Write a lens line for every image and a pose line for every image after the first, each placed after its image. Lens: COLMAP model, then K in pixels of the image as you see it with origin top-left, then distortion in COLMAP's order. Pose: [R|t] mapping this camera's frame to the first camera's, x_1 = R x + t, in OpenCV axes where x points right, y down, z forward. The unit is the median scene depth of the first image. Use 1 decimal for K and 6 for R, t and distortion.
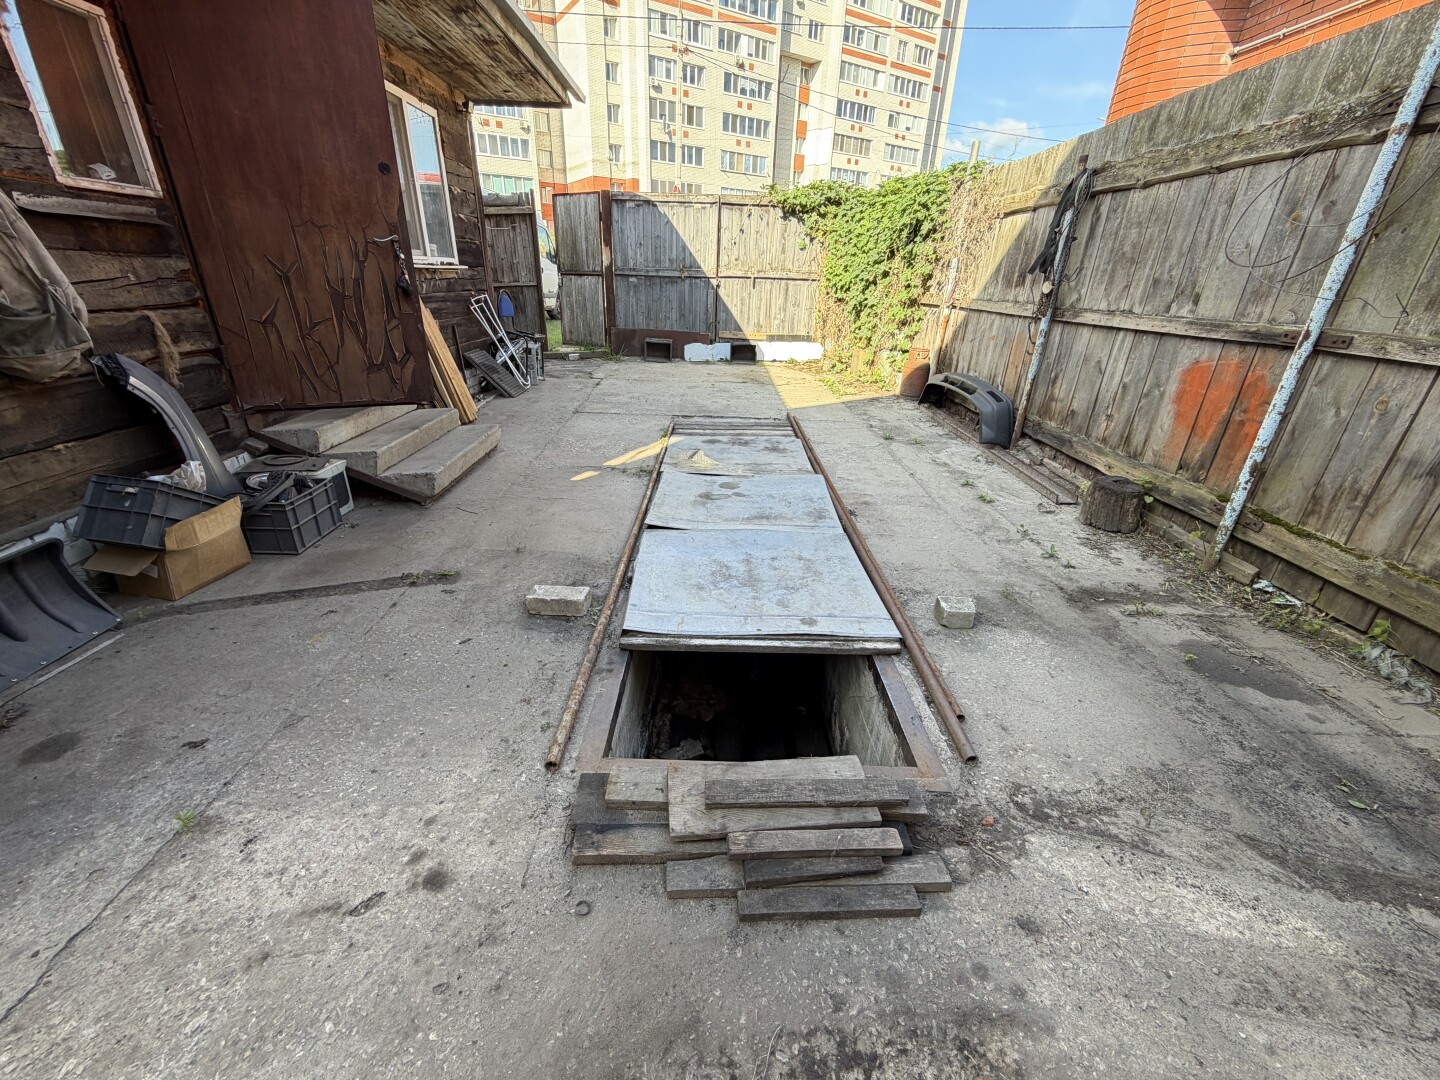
lens RADIAL K [[572.6, 0, 720.0], [0, 572.6, 540.0], [0, 0, 1]] dist [-0.000023, -0.000170]
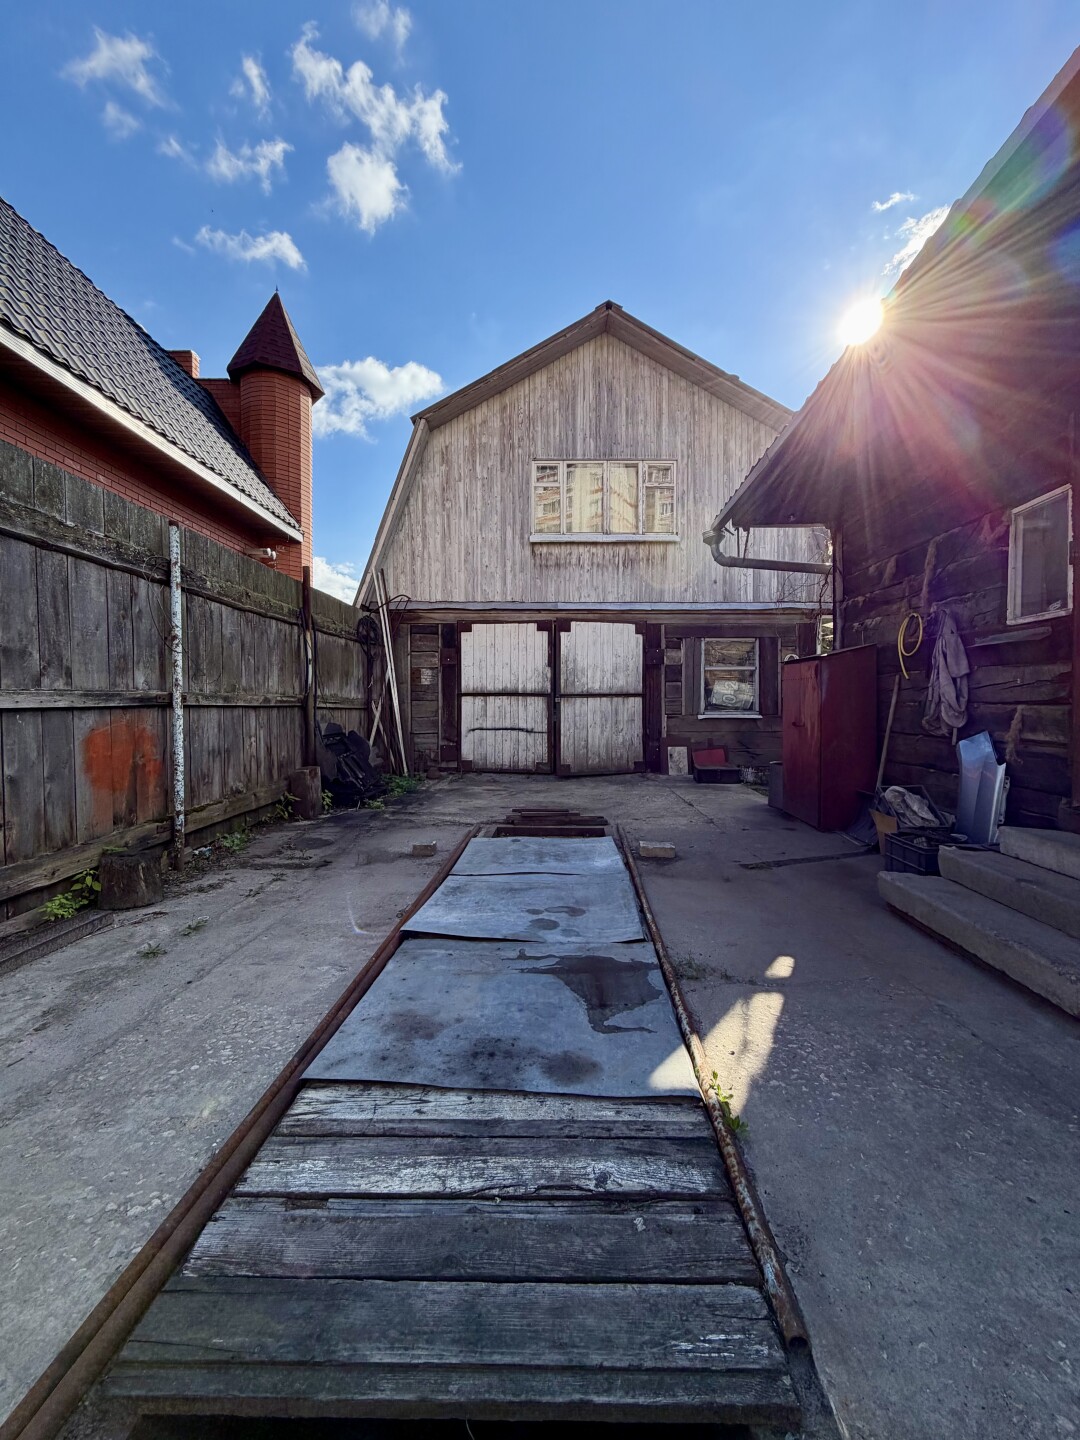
lens RADIAL K [[572.6, 0, 540.0], [0, 572.6, 720.0], [0, 0, 1]] dist [-0.000023, -0.000170]
pose [[-0.997751, -0.030413, 0.059732, -0.015919], [-0.000100, 0.891814, 0.452403, -0.736852], [-0.067029, 0.451379, -0.889811, 1.727565]]
